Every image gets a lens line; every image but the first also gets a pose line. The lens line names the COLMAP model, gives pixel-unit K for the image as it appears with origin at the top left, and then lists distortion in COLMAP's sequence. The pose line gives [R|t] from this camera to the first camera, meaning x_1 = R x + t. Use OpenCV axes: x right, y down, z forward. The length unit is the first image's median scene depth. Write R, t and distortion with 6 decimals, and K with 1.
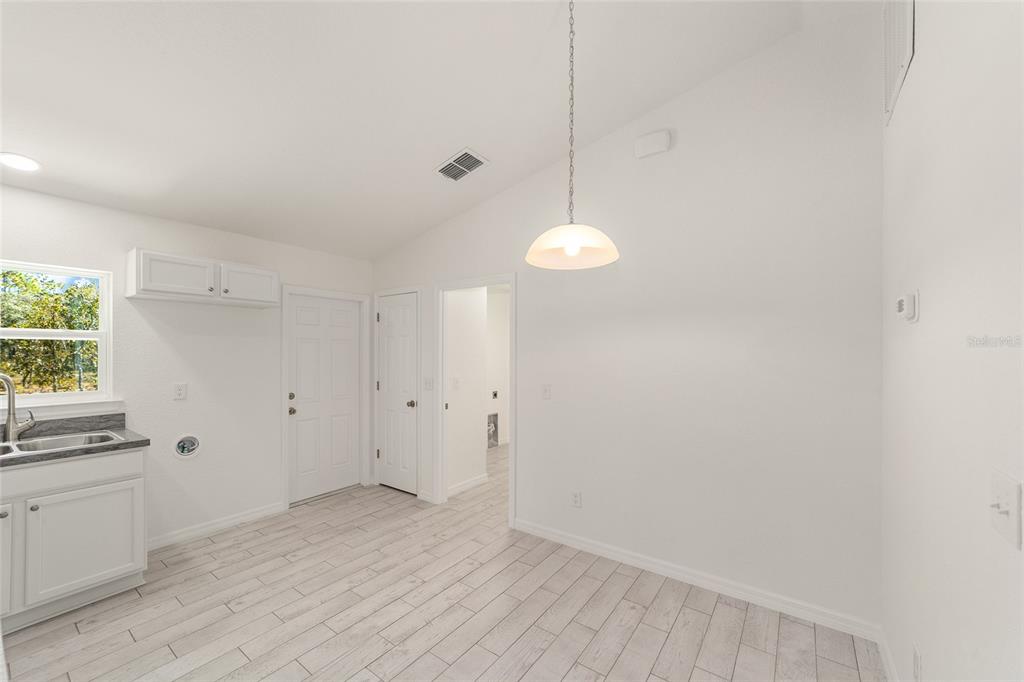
lens RADIAL K [[407.9, 0, 508.6], [0, 407.9, 350.9], [0, 0, 1]] dist [0.001653, 0.000441]
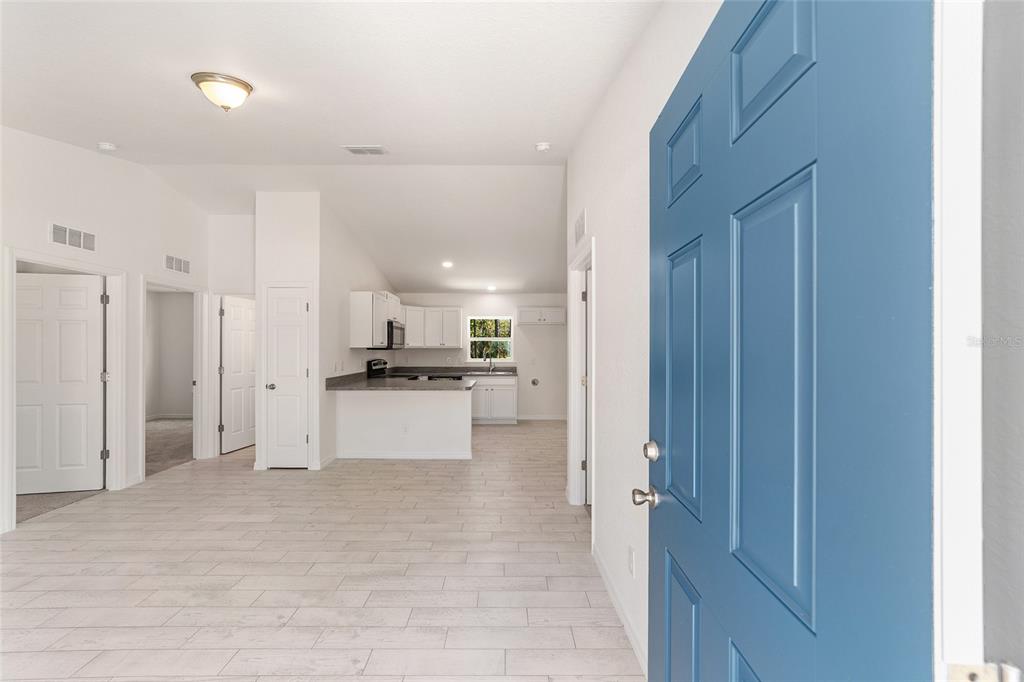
lens RADIAL K [[410.1, 0, 504.9], [0, 410.1, 345.3], [0, 0, 1]] dist [-0.022545, 0.010900]
pose [[0.596021, -0.005968, -0.802946, 1.230406], [0.001789, 0.999980, -0.006104, 0.022865], [0.802967, 0.002202, 0.596020, -0.712273]]
